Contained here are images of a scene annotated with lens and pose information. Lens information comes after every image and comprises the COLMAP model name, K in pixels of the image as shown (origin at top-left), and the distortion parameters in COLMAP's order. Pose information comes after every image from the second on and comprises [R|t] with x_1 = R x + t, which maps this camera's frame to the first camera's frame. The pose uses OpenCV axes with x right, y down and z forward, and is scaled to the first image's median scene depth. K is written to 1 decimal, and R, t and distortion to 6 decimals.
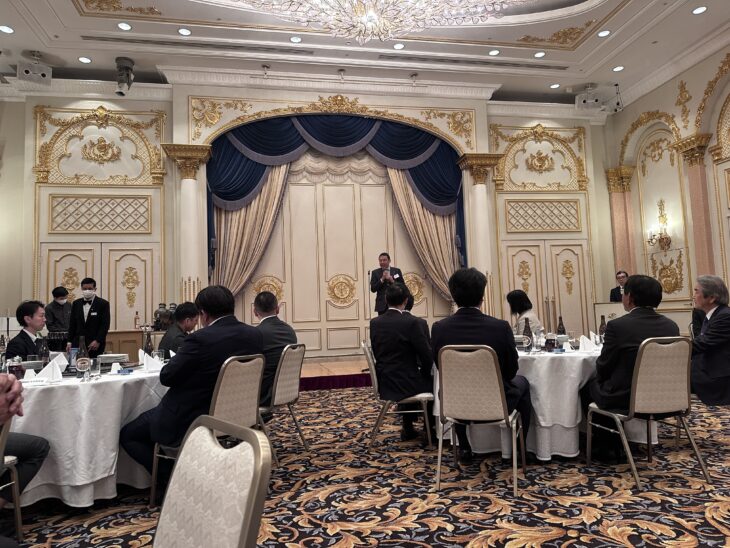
lens RADIAL K [[507.5, 0, 363.7], [0, 507.5, 251.5], [0, 0, 1]] dist [0.014958, 0.000819]
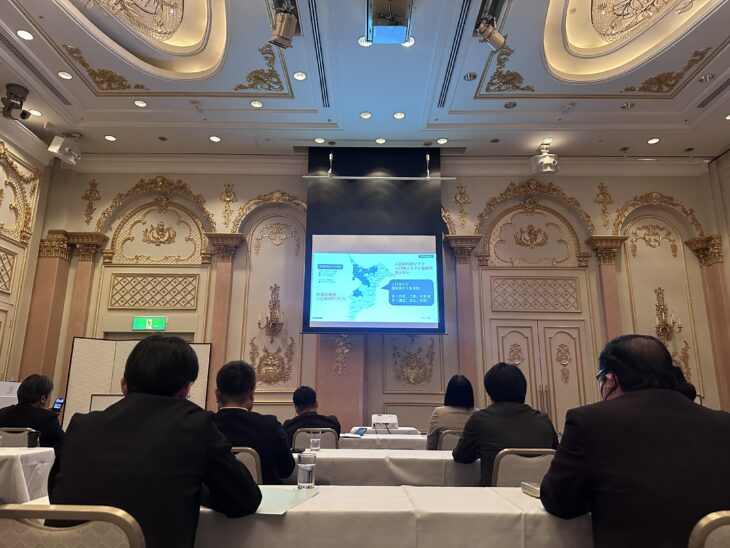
lens RADIAL K [[507.5, 0, 363.7], [0, 507.5, 251.5], [0, 0, 1]] dist [0.014958, 0.000819]
pose [[0.982170, -0.012359, -0.187591, 0.221810], [-0.016515, 0.988307, -0.151583, -0.002511], [0.187271, 0.151978, 0.970481, 0.044361]]
